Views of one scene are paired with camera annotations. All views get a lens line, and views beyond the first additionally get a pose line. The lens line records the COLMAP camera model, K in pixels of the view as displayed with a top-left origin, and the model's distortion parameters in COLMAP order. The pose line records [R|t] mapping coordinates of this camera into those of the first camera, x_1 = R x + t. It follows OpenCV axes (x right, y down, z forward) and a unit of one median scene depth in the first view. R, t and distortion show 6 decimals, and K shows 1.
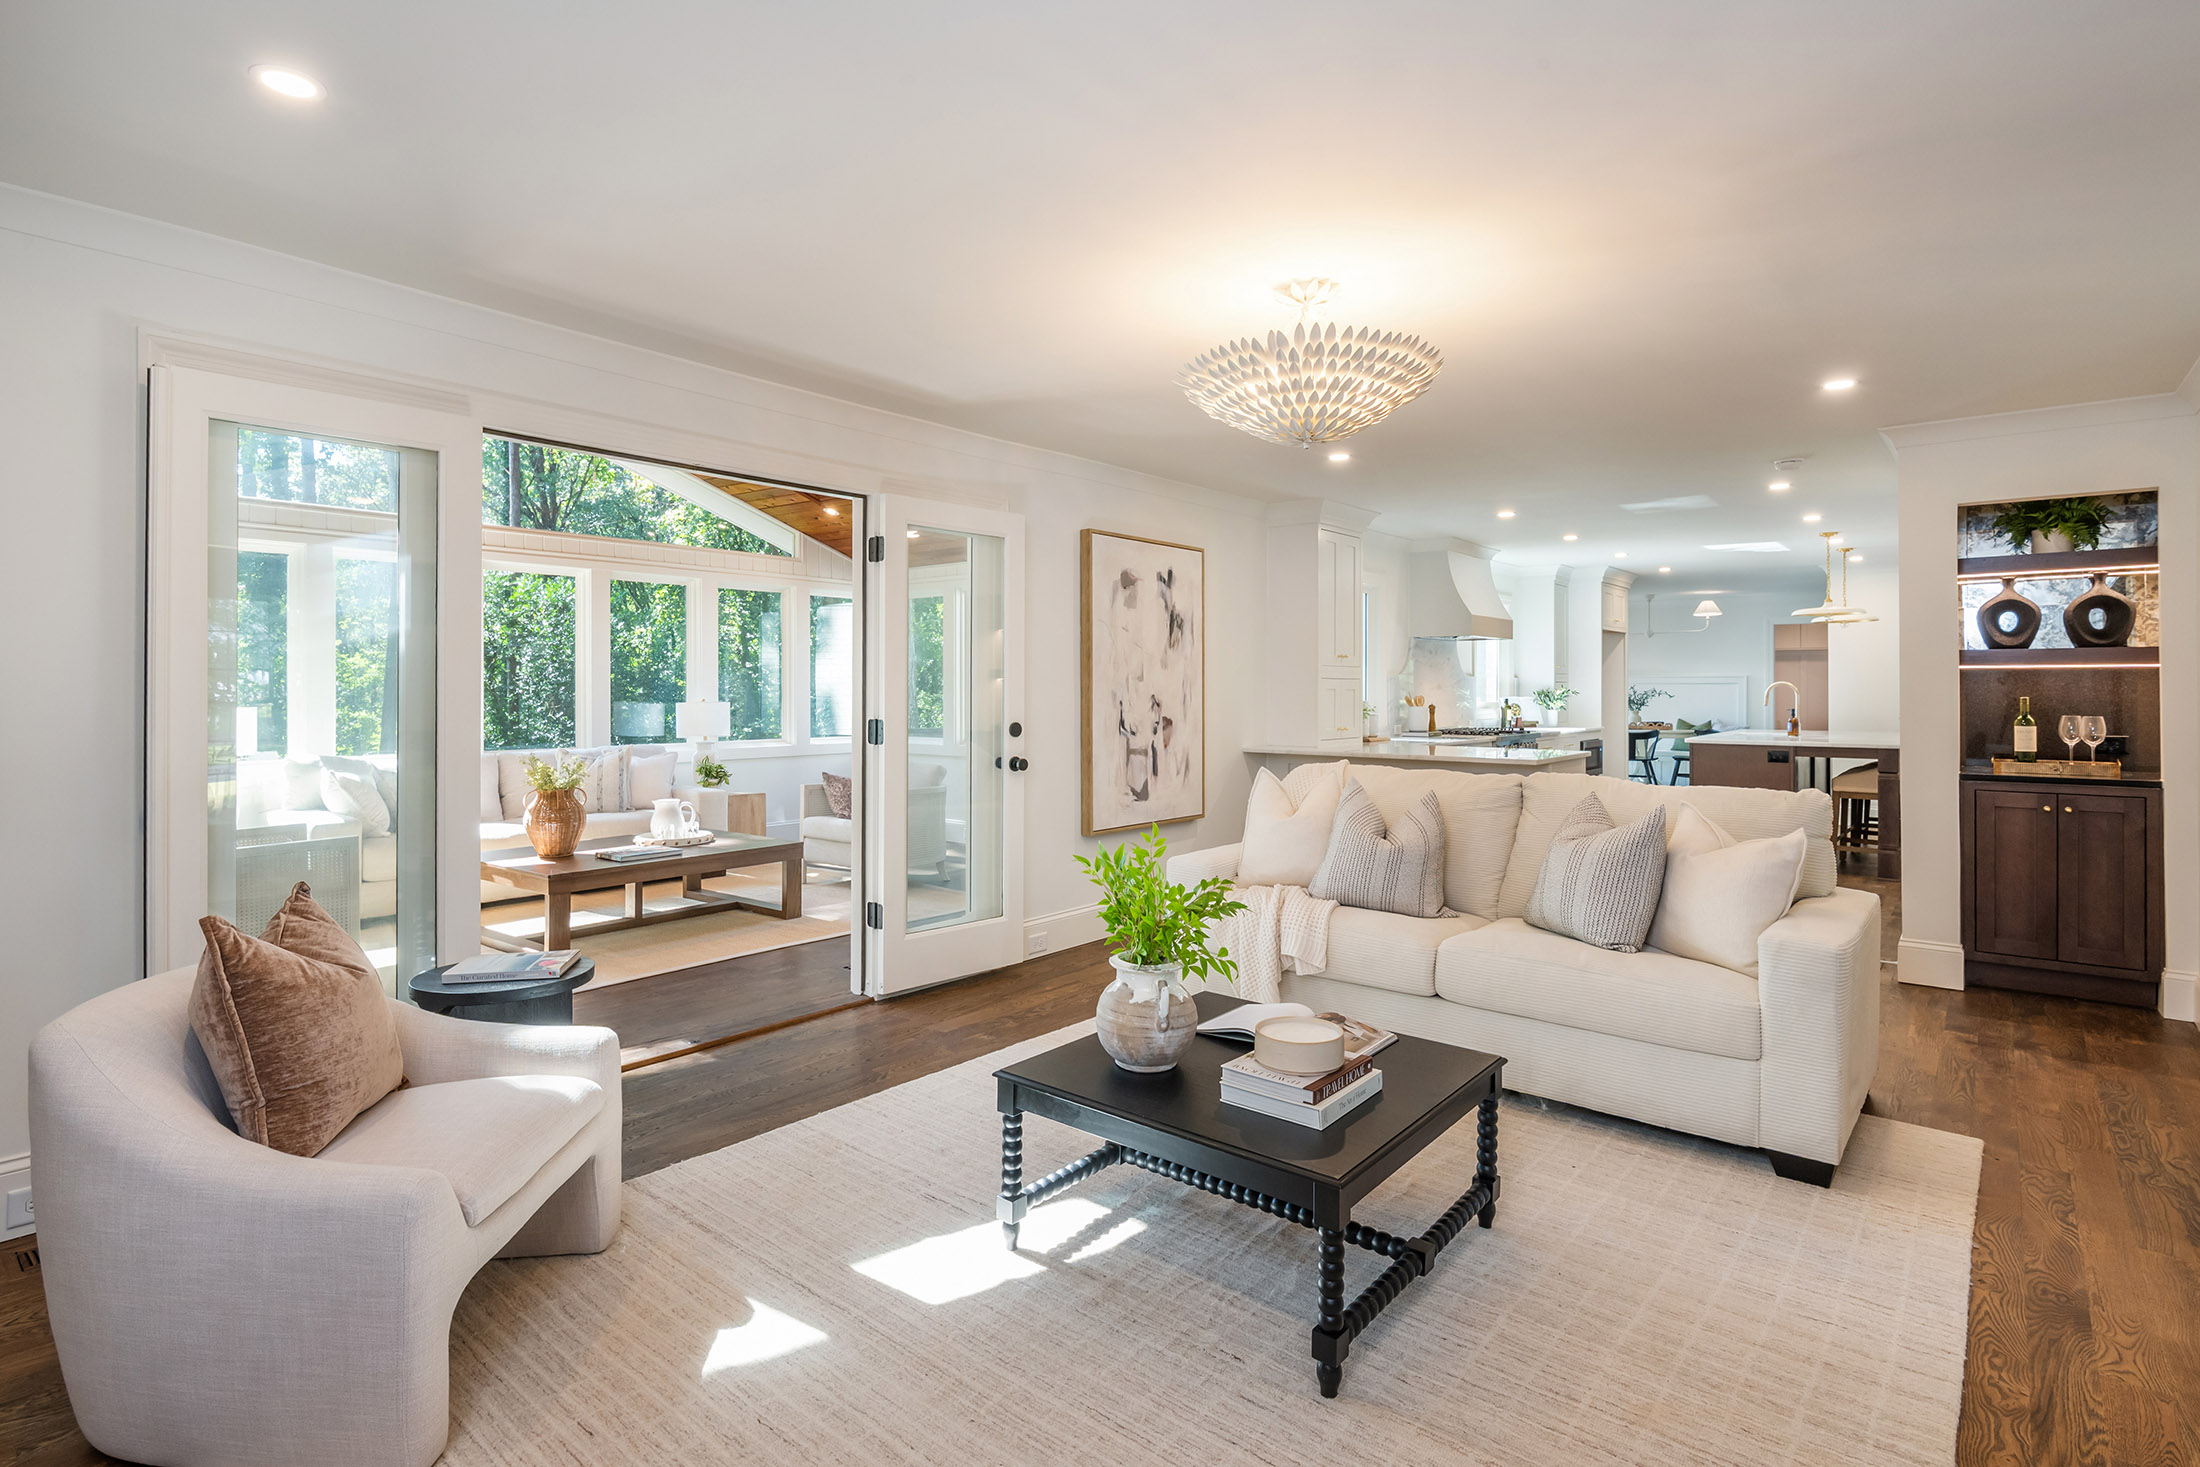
lens RADIAL K [[1077.8, 0, 1103.6], [0, 1077.8, 672.8], [0, 0, 1]] dist [-0.003748, -0.001147]
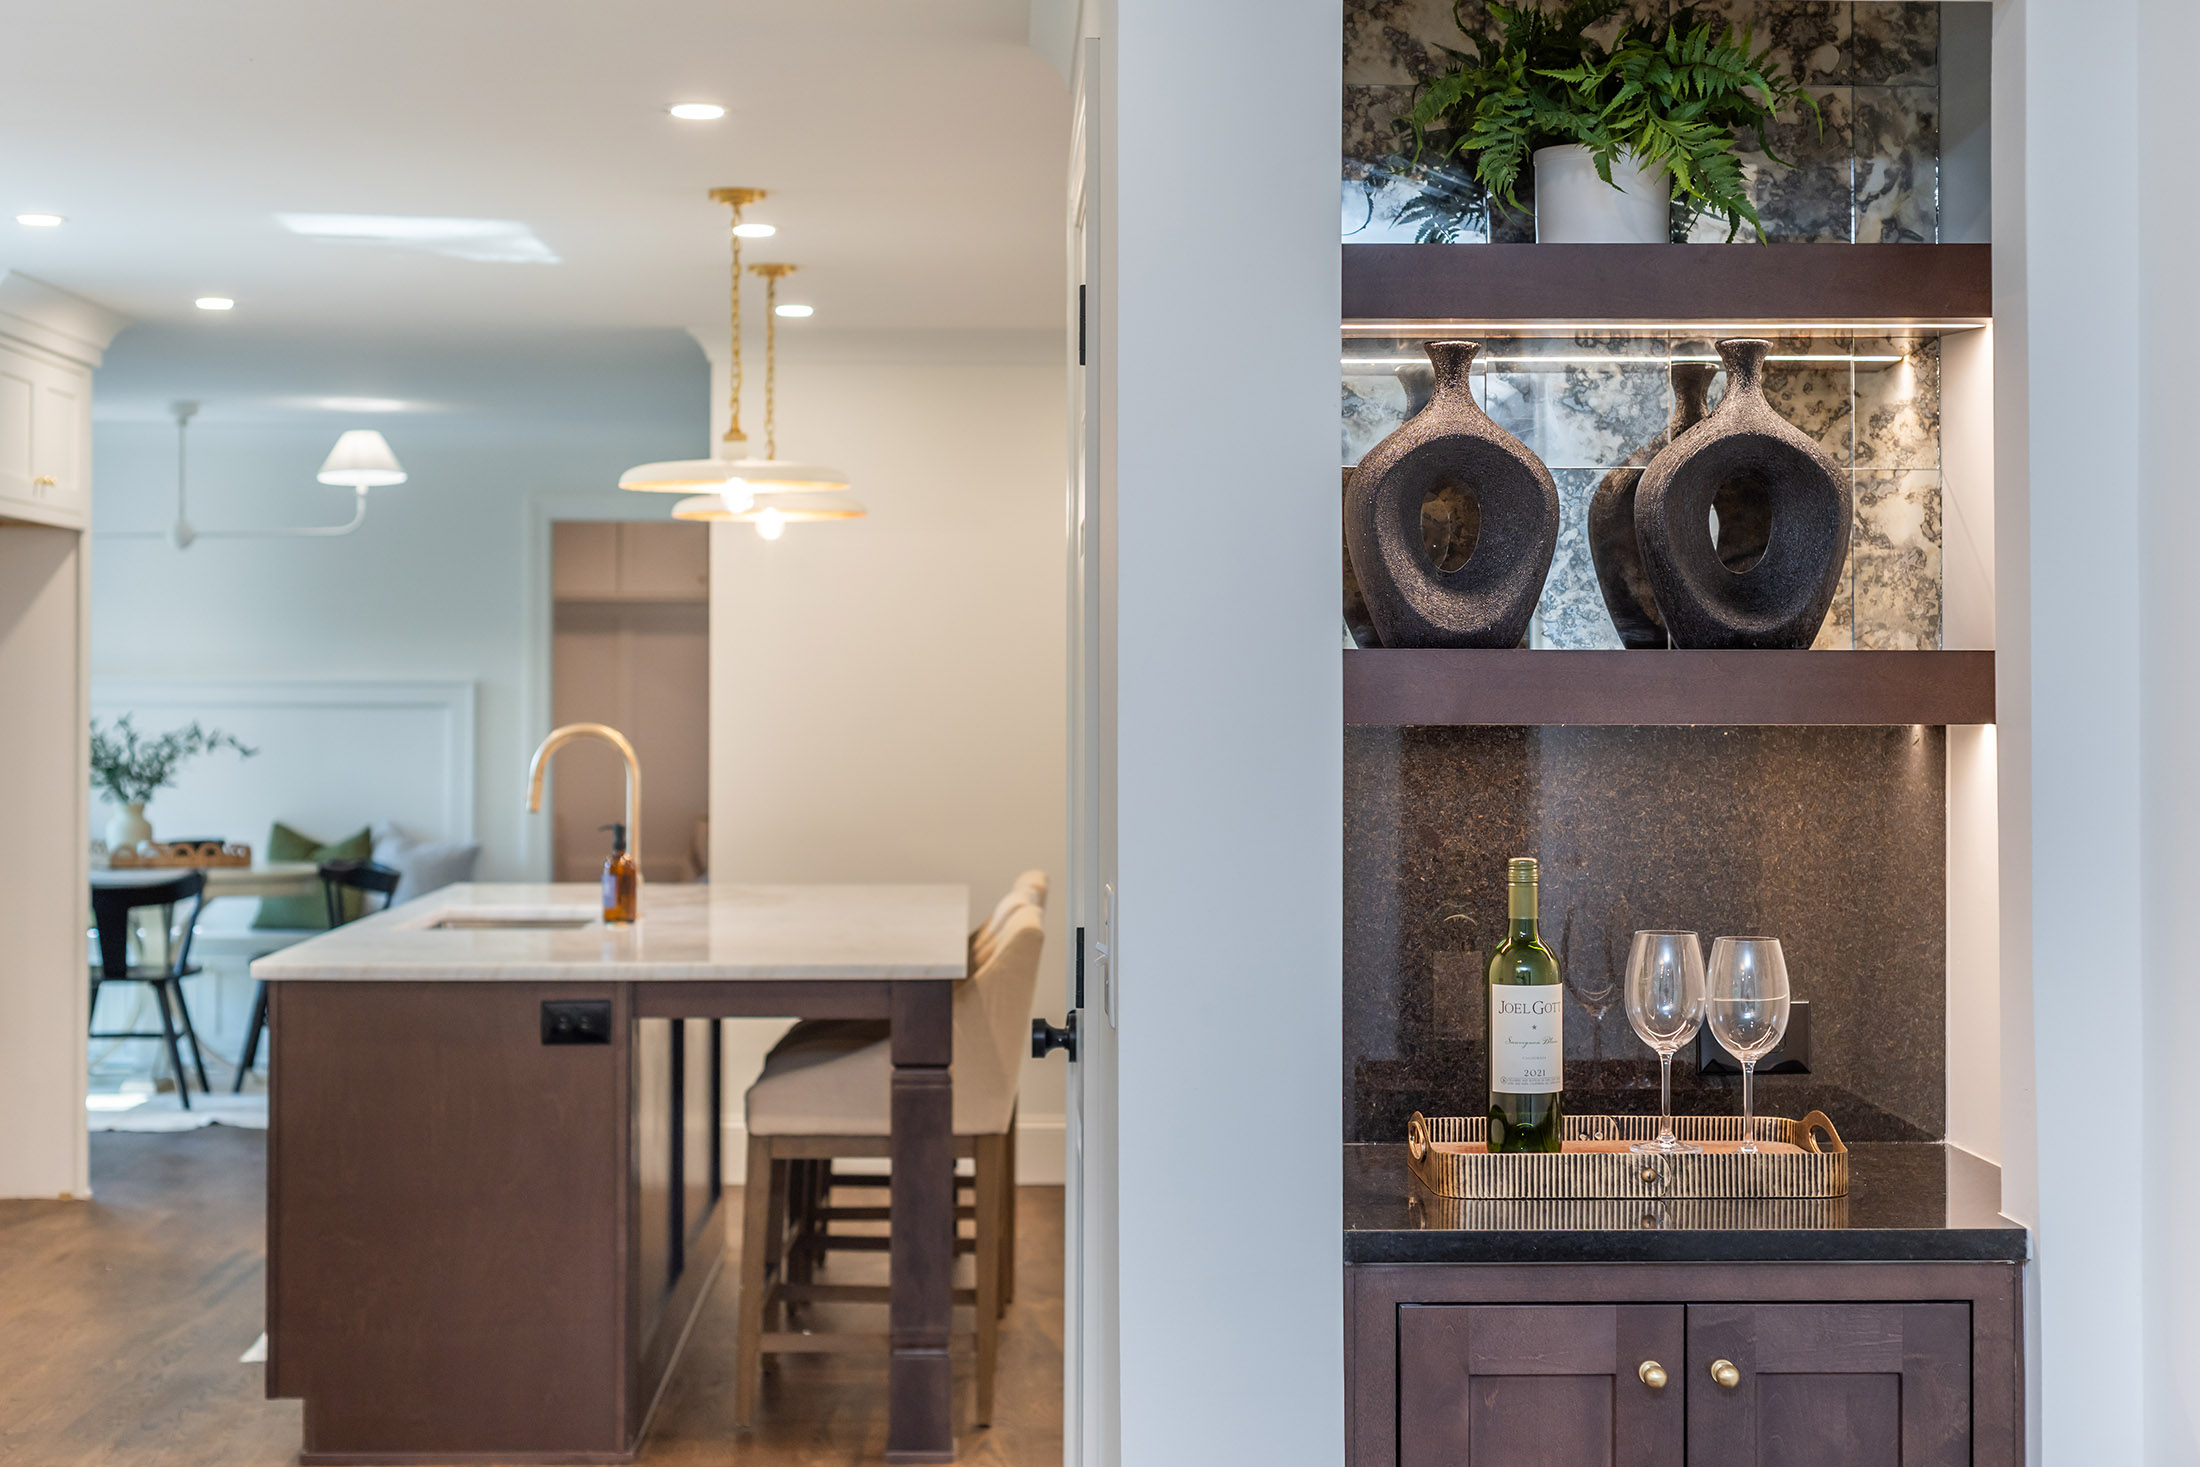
lens RADIAL K [[3203.5, 0, 1100.0], [0, 3203.5, 733.5], [0, 0, 1]] dist [-0.030409, -0.025864]
pose [[0.743538, -0.007898, 0.668647, 0.186887], [-0.011250, 0.999641, 0.024318, -0.011501], [-0.668599, -0.025603, 0.743182, 0.313709]]
